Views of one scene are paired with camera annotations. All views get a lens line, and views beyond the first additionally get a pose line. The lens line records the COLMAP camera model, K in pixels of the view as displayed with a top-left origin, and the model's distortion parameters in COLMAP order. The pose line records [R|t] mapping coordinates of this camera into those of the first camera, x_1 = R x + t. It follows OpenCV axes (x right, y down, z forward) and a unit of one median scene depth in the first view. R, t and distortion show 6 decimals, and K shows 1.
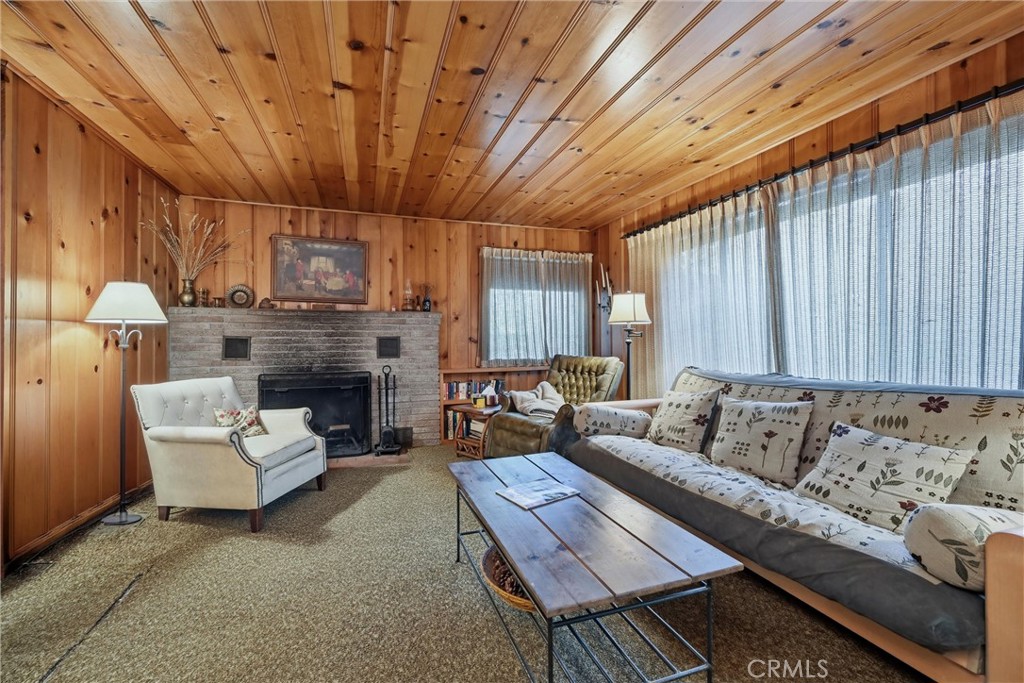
lens RADIAL K [[418.0, 0, 502.4], [0, 418.0, 334.9], [0, 0, 1]] dist [-0.002008, -0.000199]
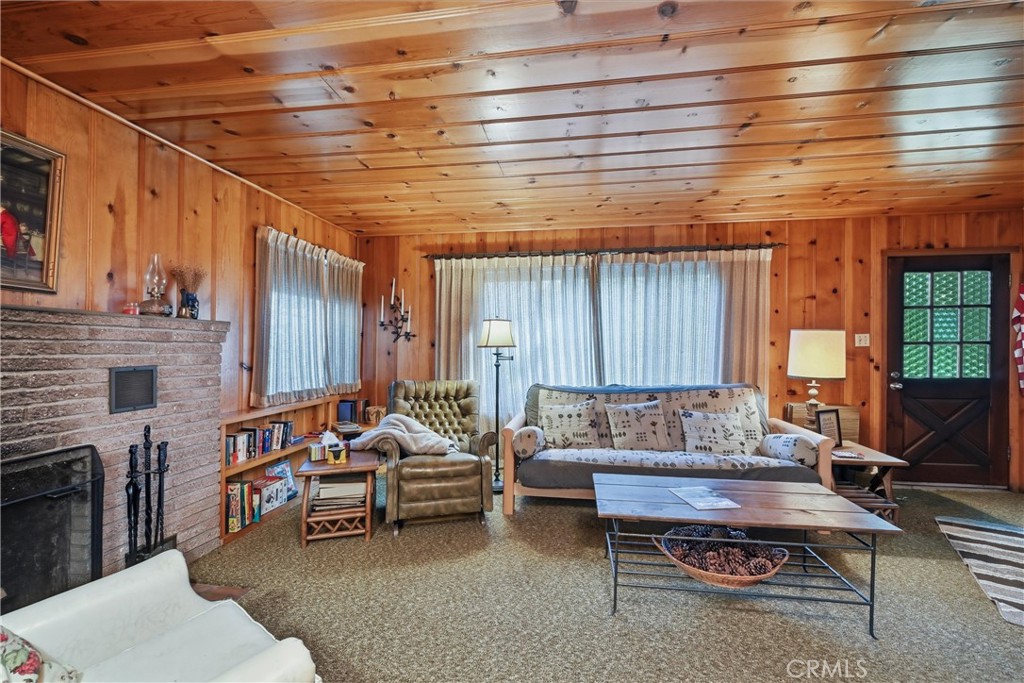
lens RADIAL K [[417.5, 0, 516.9], [0, 417.5, 347.9], [0, 0, 1]] dist [-0.000295, -0.000009]
pose [[0.456772, 0.004566, 0.889572, -0.567246], [-0.008006, 0.999967, -0.001022, -0.023730], [-0.889548, -0.006655, 0.456794, 0.424850]]
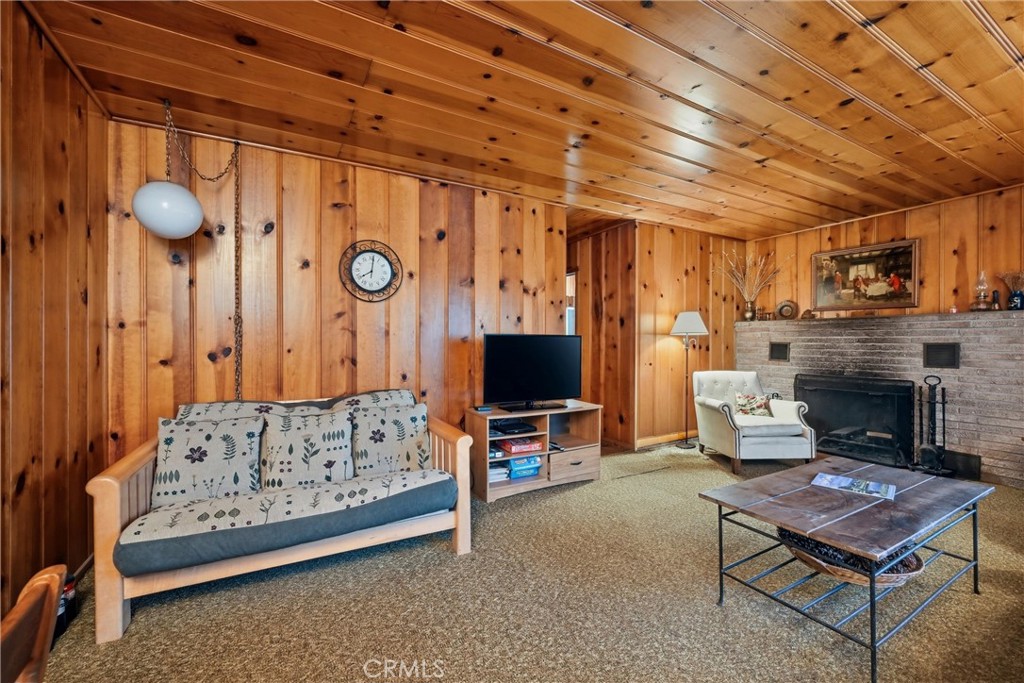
lens RADIAL K [[414.3, 0, 510.2], [0, 414.3, 343.0], [0, 0, 1]] dist [0.001337, 0.000247]
pose [[0.188079, 0.003688, -0.982147, 0.453506], [0.003433, 0.999984, 0.004413, -0.003040], [0.982148, -0.004201, 0.188064, -0.040939]]
